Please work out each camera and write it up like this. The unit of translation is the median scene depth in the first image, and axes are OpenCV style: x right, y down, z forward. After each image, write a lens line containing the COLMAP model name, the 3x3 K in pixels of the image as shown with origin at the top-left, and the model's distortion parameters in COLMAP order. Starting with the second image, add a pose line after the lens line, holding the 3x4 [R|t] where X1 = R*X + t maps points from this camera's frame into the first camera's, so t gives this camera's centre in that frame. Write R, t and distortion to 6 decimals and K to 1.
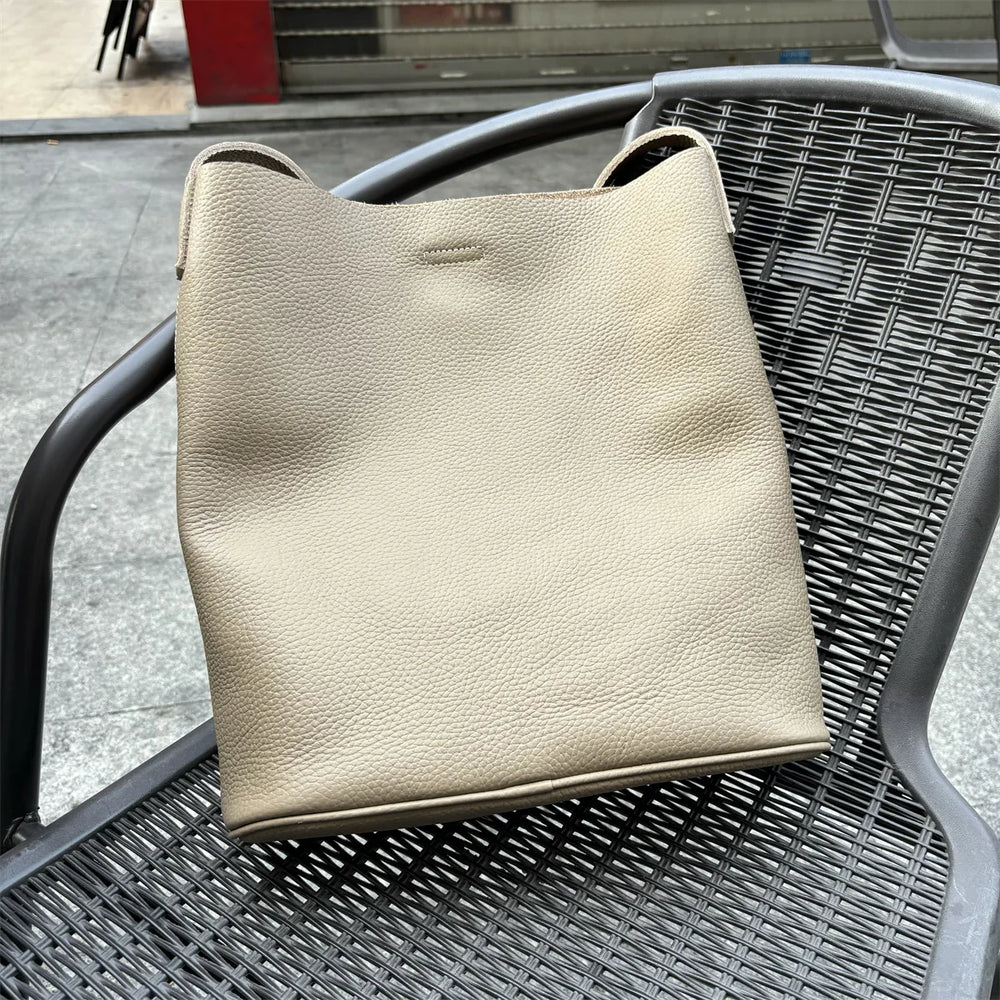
lens RADIAL K [[1032.3, 0, 496.7], [0, 1032.3, 492.7], [0, 0, 1]] dist [0.009060, 0.000000]
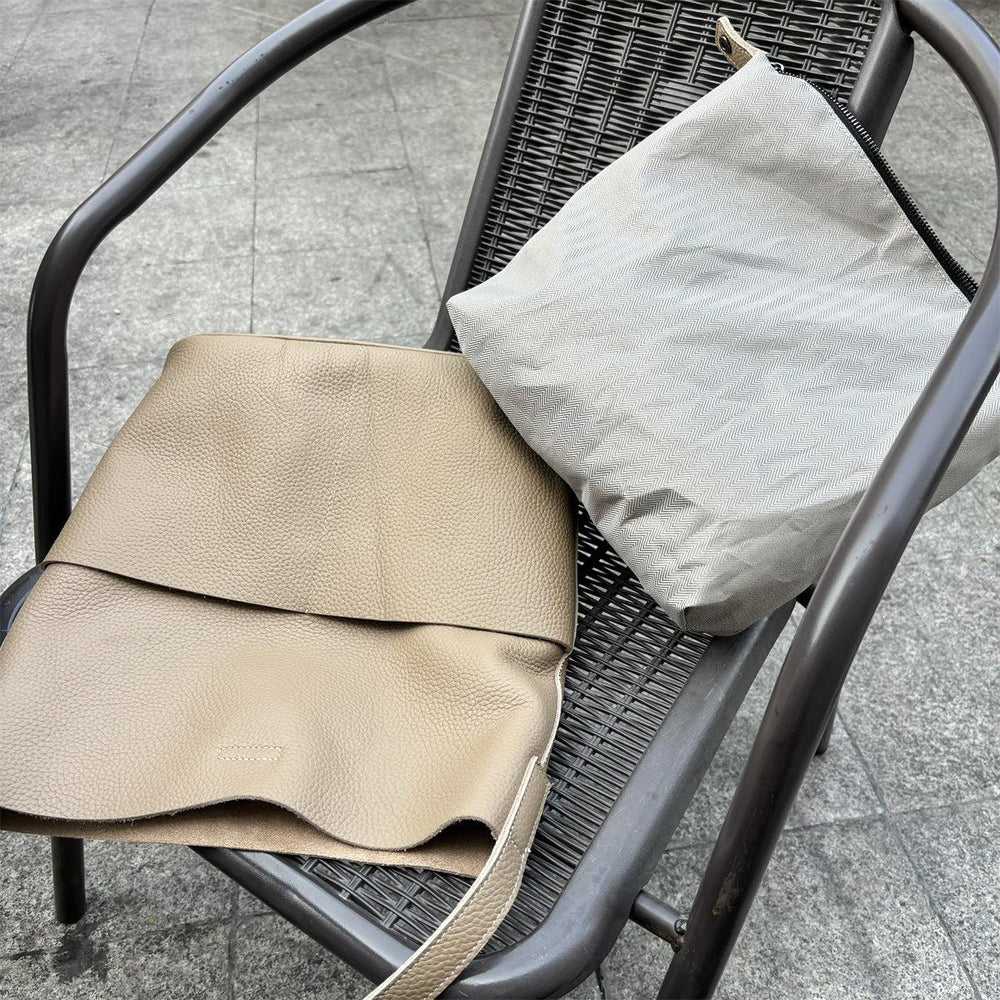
lens RADIAL K [[1032.3, 0, 495.6], [0, 1032.3, 501.9], [0, 0, 1]] dist [0.009060, 0.000000]
pose [[0.999318, 0.007224, -0.036214, 0.077095], [-0.000326, 0.982365, 0.186972, 0.009822], [0.036927, -0.186832, 0.981698, -0.145301]]
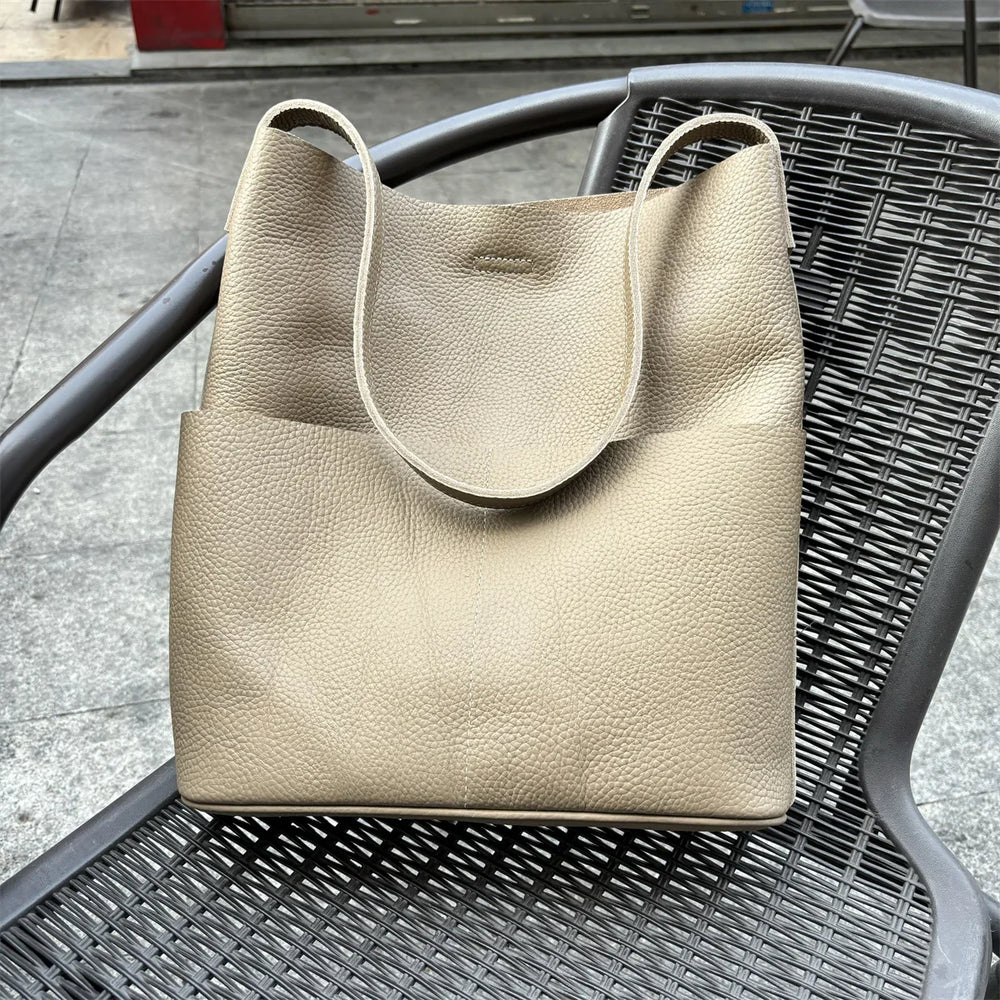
lens RADIAL K [[1032.3, 0, 496.4], [0, 1032.3, 504.4], [0, 0, 1]] dist [0.009060, 0.000000]
pose [[0.999140, -0.004981, 0.041152, -0.004165], [0.002574, 0.998294, 0.058335, -0.042409], [-0.041372, -0.058179, 0.997448, 0.035592]]
